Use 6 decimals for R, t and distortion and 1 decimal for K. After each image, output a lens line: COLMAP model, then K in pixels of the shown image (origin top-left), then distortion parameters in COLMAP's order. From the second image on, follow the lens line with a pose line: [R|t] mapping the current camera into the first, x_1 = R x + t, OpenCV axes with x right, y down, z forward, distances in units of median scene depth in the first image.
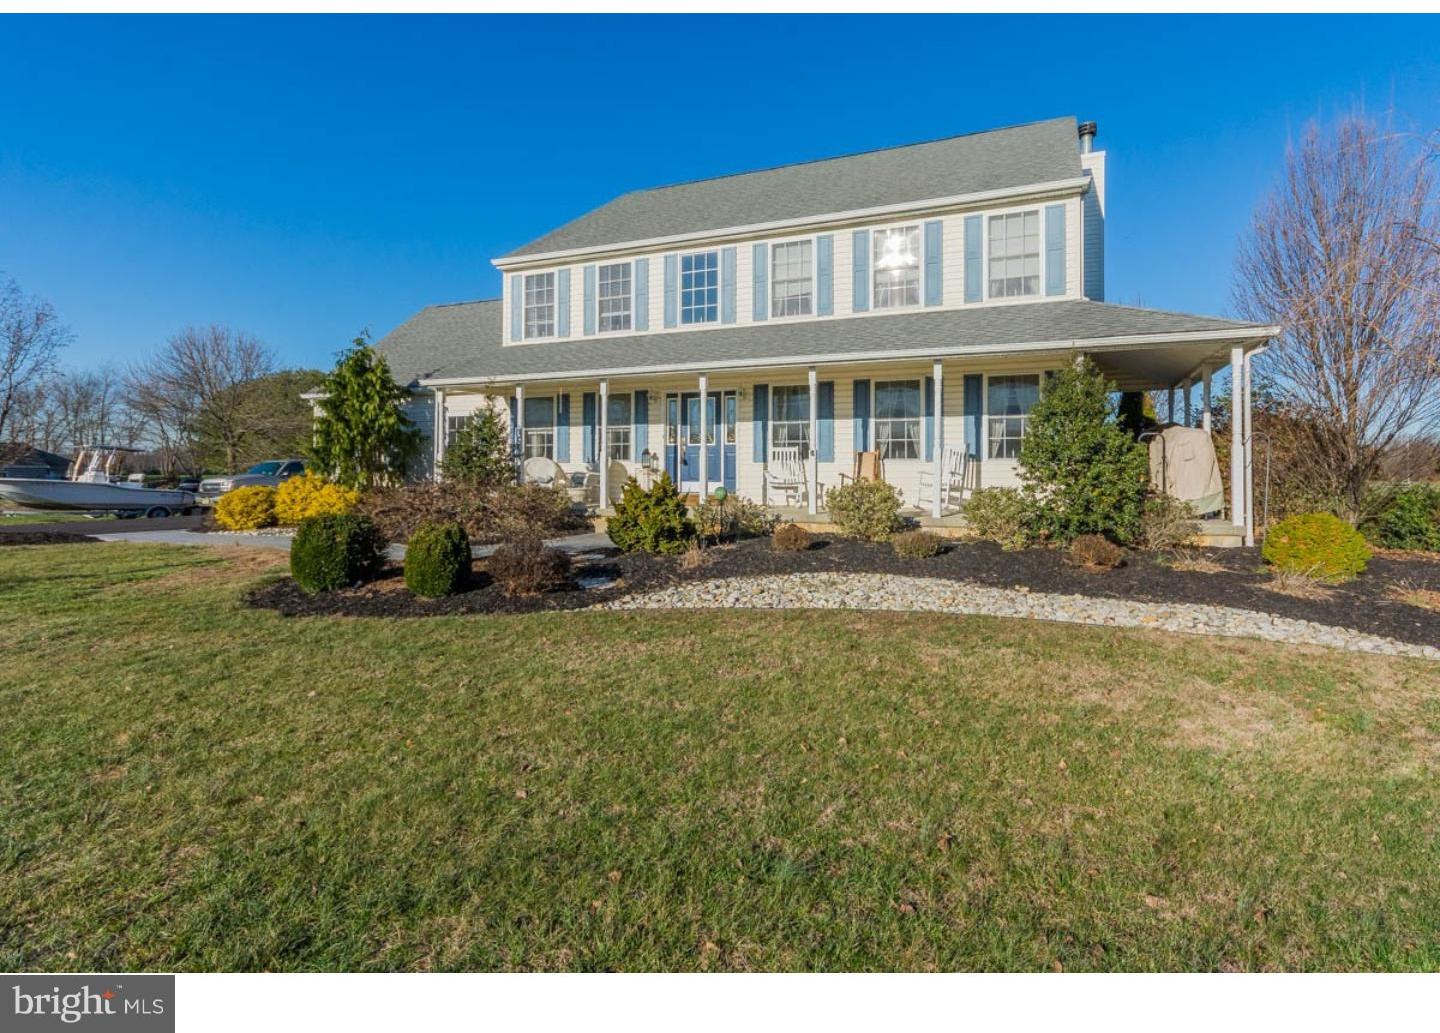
lens RADIAL K [[690.0, 0, 667.5], [0, 690.0, 500.2], [0, 0, 1]] dist [-0.003141, -0.000285]
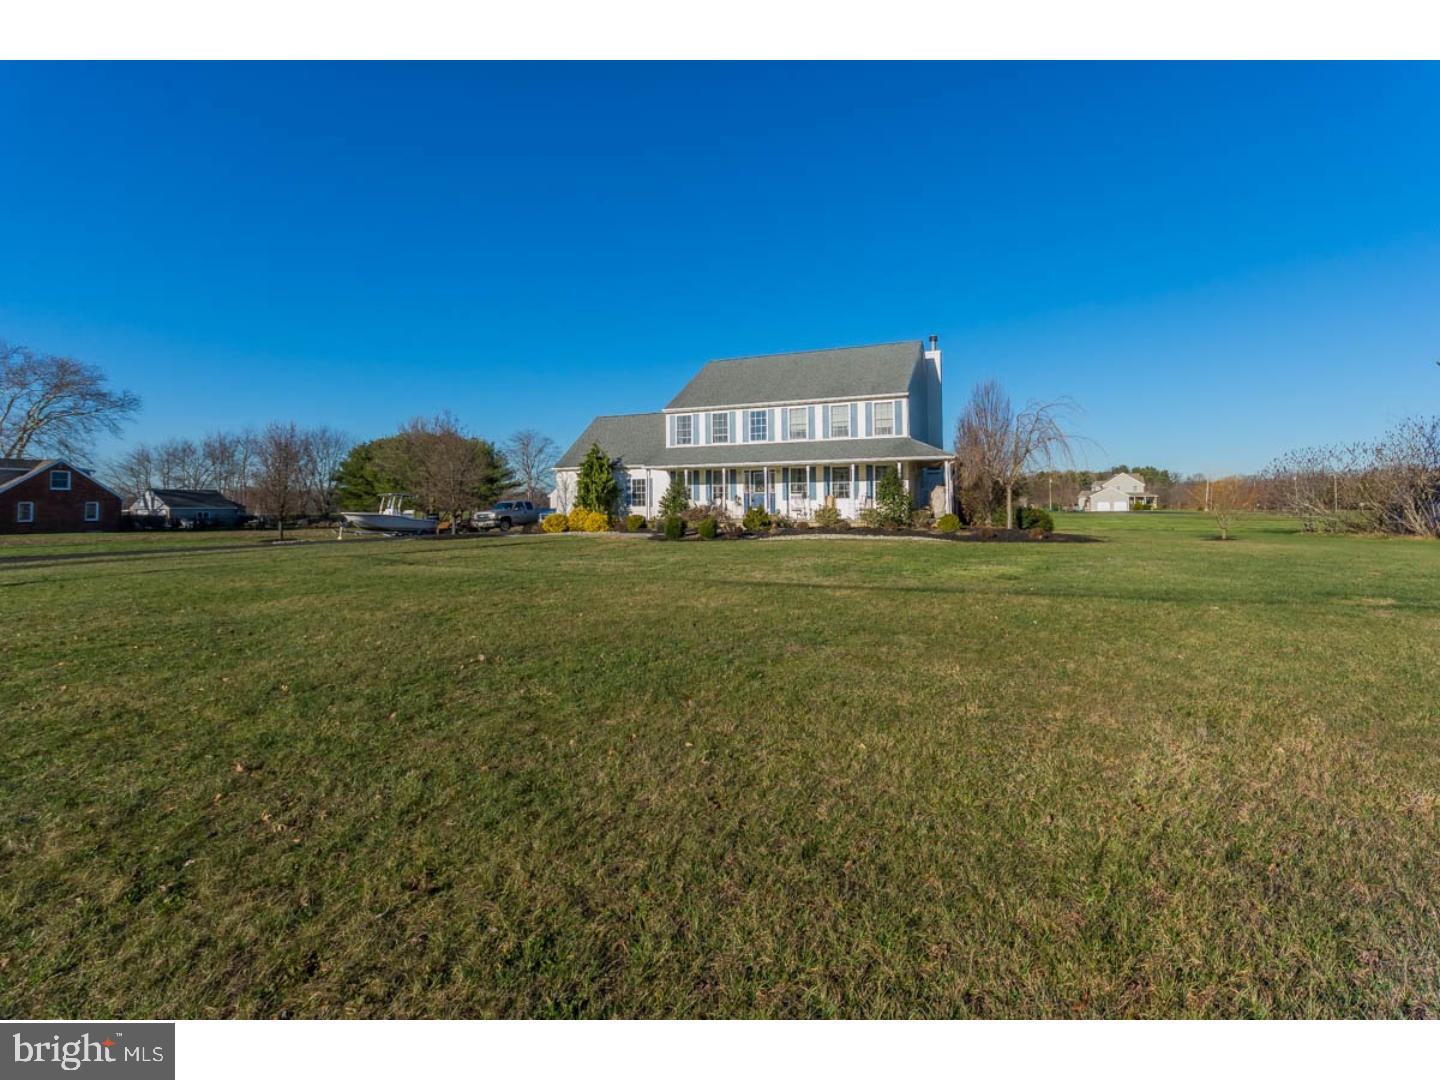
lens RADIAL K [[651.1, 0, 721.4], [0, 651.1, 530.7], [0, 0, 1]] dist [0.006206, 0.000939]
pose [[0.995848, -0.014830, 0.089813, -0.294911], [0.015305, 0.999872, -0.004597, 0.058526], [-0.089733, 0.005952, 0.995948, -1.235104]]
